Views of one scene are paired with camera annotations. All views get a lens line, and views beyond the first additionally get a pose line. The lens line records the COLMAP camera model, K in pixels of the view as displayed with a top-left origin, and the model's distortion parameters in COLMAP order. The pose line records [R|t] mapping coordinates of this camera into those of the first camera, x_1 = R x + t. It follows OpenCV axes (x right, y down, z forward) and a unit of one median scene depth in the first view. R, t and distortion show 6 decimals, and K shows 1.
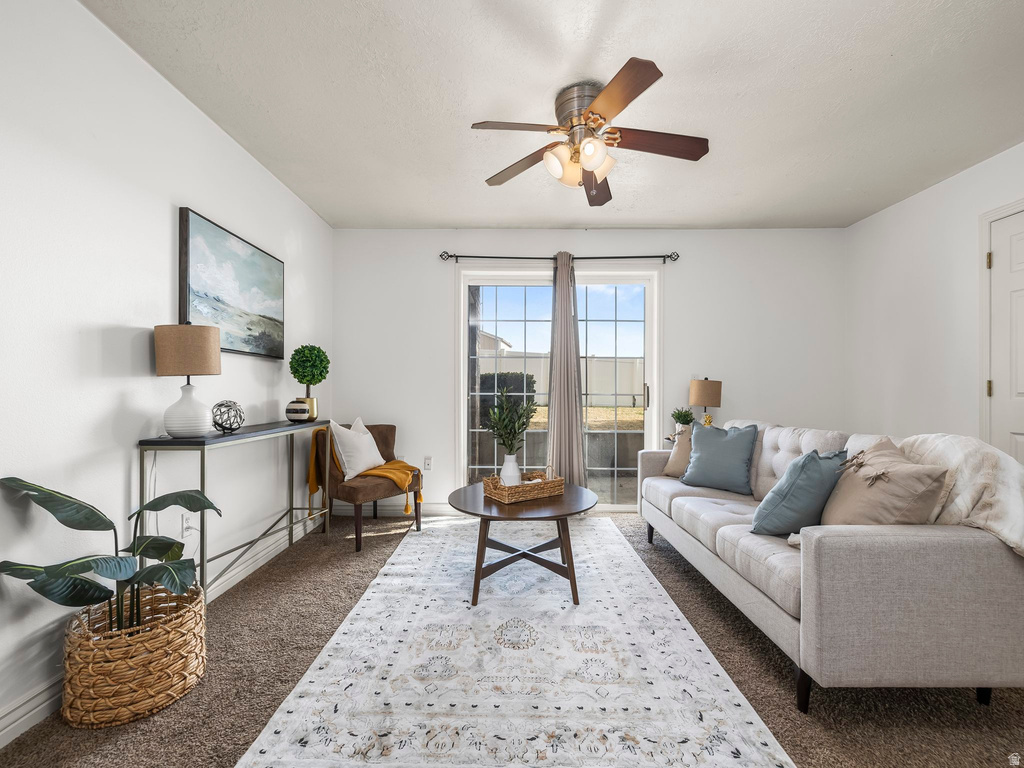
lens RADIAL K [[437.8, 0, 505.3], [0, 437.8, 390.4], [0, 0, 1]] dist [-0.002001, 0.000948]
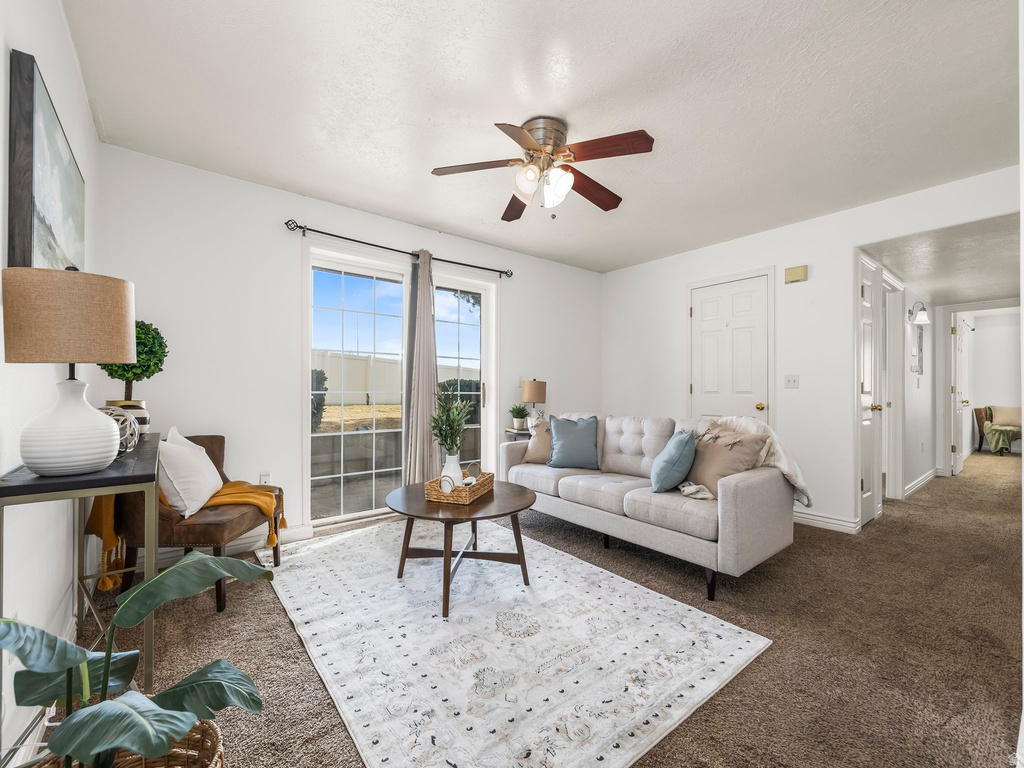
lens RADIAL K [[437.8, 0, 506.4], [0, 437.8, 385.0], [0, 0, 1]] dist [-0.002001, 0.000948]
pose [[0.771870, 0.008528, 0.635723, -0.527994], [-0.004584, 0.999959, -0.007848, -0.003574], [-0.635764, 0.003144, 0.771877, 0.168593]]
